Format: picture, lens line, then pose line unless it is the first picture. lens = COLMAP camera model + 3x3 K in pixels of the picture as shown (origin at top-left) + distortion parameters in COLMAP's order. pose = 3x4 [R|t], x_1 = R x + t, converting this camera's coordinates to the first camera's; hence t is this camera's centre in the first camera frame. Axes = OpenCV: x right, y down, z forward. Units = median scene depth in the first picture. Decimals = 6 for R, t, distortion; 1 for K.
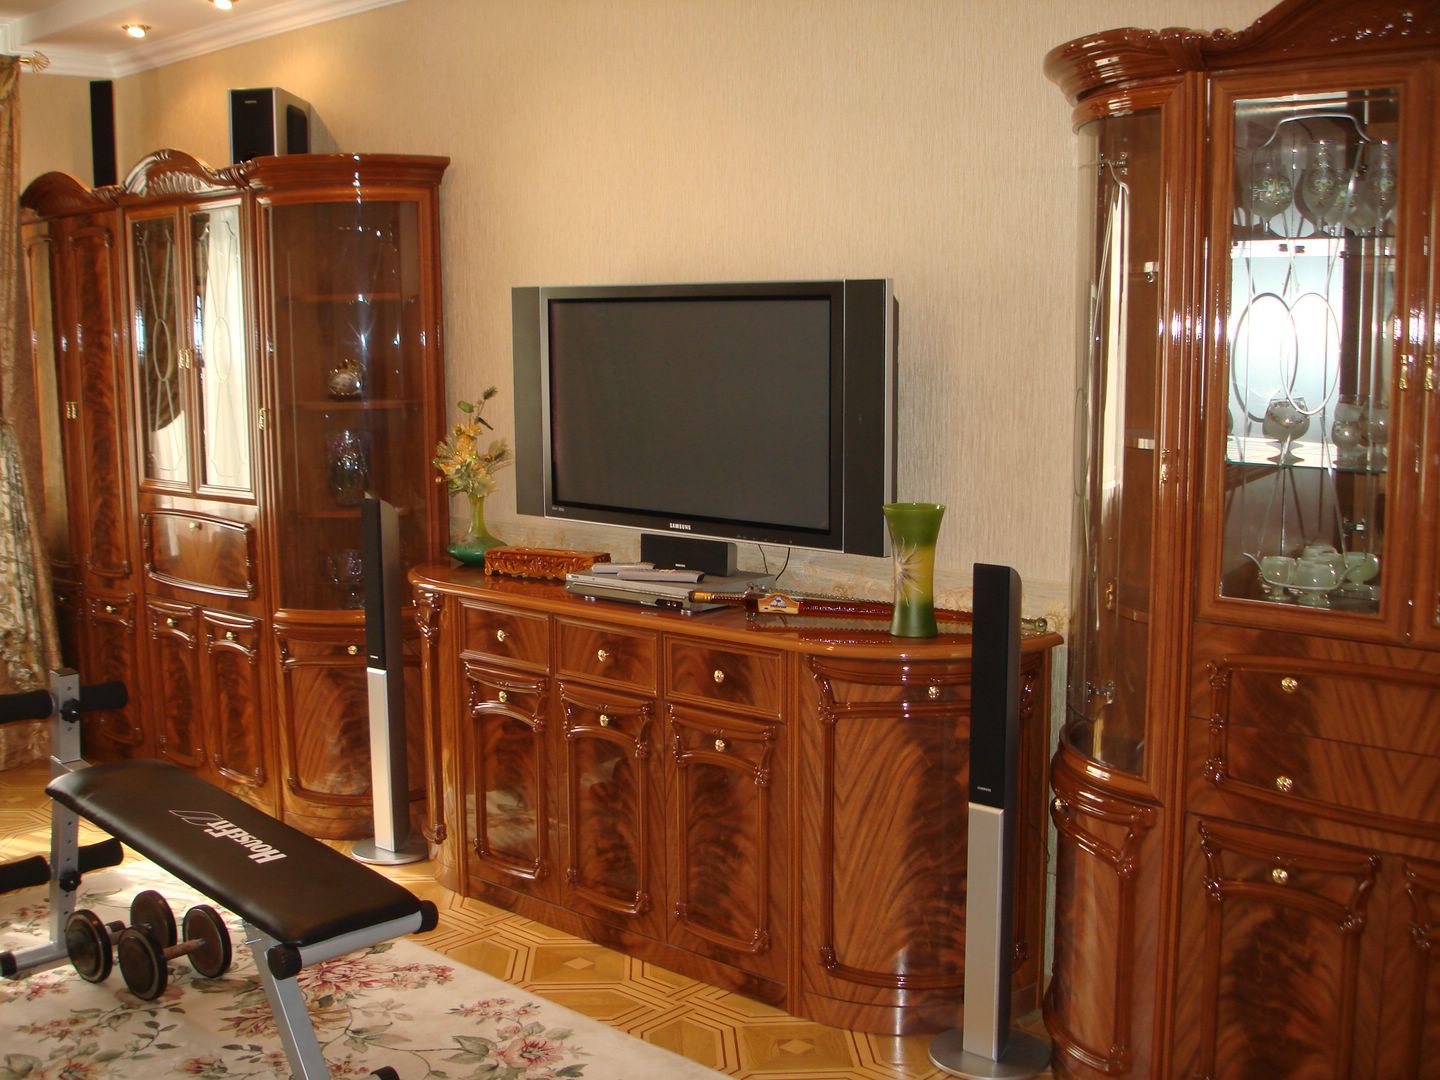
lens RADIAL K [[1585.1, 0, 720.1], [0, 1585.1, 537.6], [0, 0, 1]] dist [-0.126856, 0.000000]
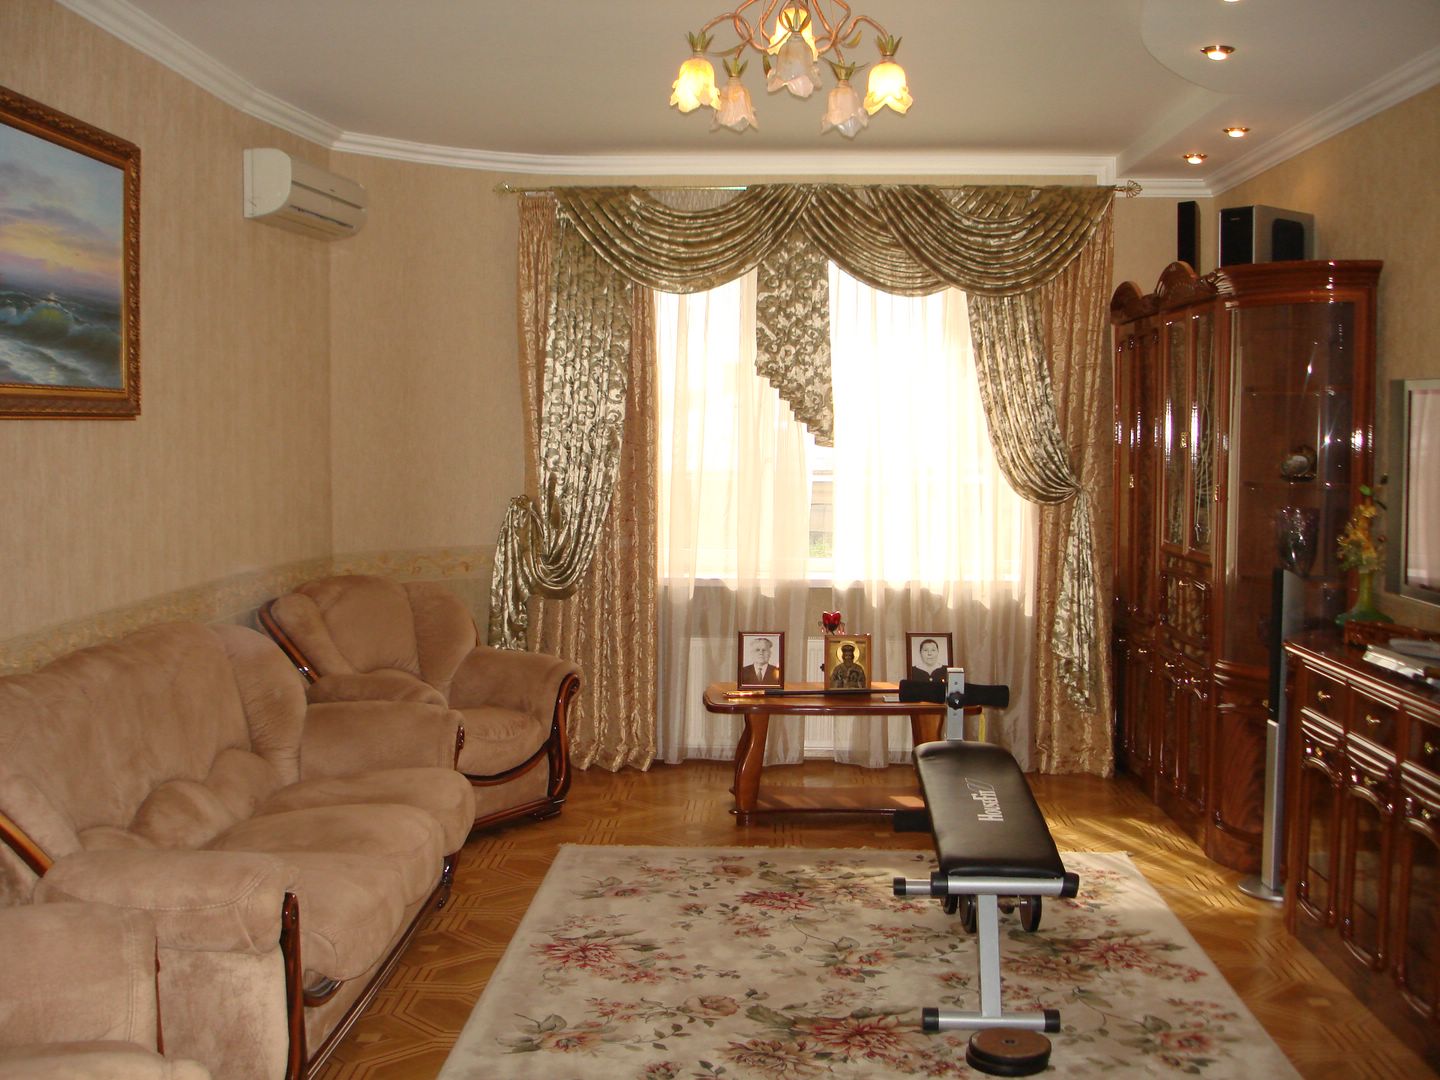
lens RADIAL K [[1585.1, 0, 718.3], [0, 1585.1, 540.2], [0, 0, 1]] dist [-0.126856, 0.000000]
pose [[0.650164, 0.067277, -0.756810, 0.334374], [-0.110110, 0.993900, -0.006240, 0.006102], [0.751773, 0.087389, 0.653605, -0.024159]]
